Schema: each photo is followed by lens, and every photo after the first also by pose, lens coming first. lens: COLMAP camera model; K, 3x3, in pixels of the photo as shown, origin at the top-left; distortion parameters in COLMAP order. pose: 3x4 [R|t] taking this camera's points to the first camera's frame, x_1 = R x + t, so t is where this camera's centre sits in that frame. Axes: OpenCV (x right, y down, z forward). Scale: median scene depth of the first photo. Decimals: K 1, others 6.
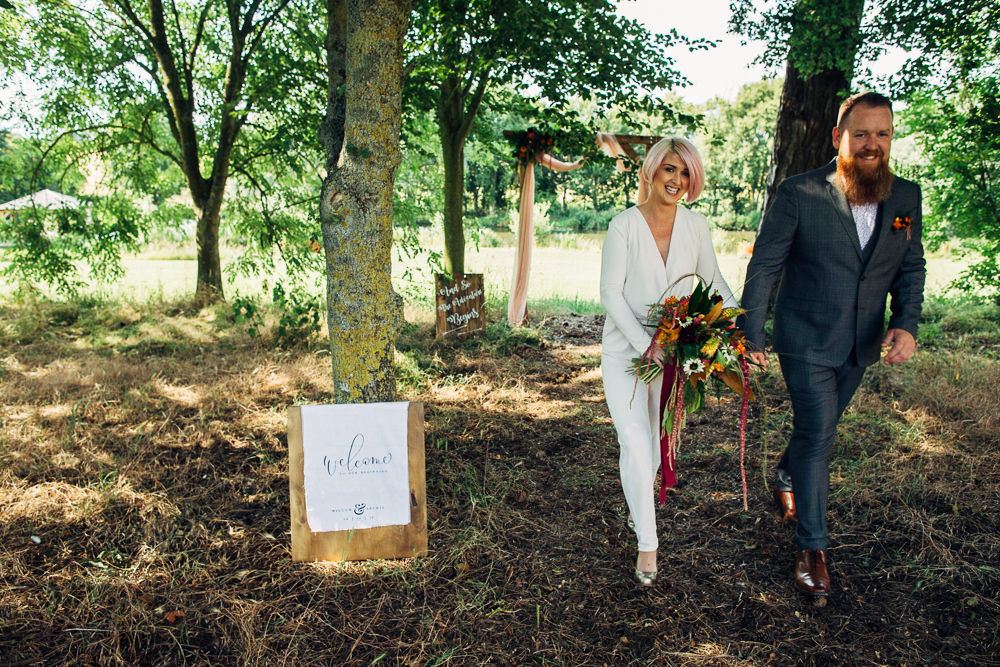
lens RADIAL K [[711.1, 0, 500.0], [0, 711.1, 333.5], [0, 0, 1]] dist [-0.034153, 0.002090]
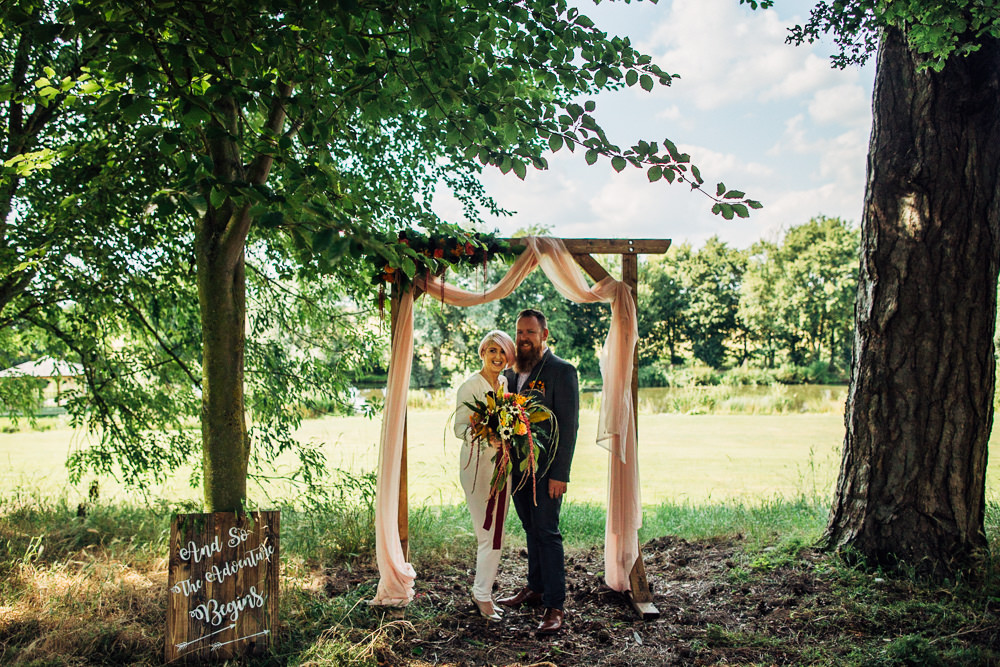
lens RADIAL K [[711.1, 0, 500.0], [0, 711.1, 333.5], [0, 0, 1]] dist [-0.034153, 0.002090]
pose [[0.996732, -0.026810, -0.076195, 0.031738], [0.009589, 0.975915, -0.217939, -0.018195], [0.080202, 0.216497, 0.972983, 0.097273]]
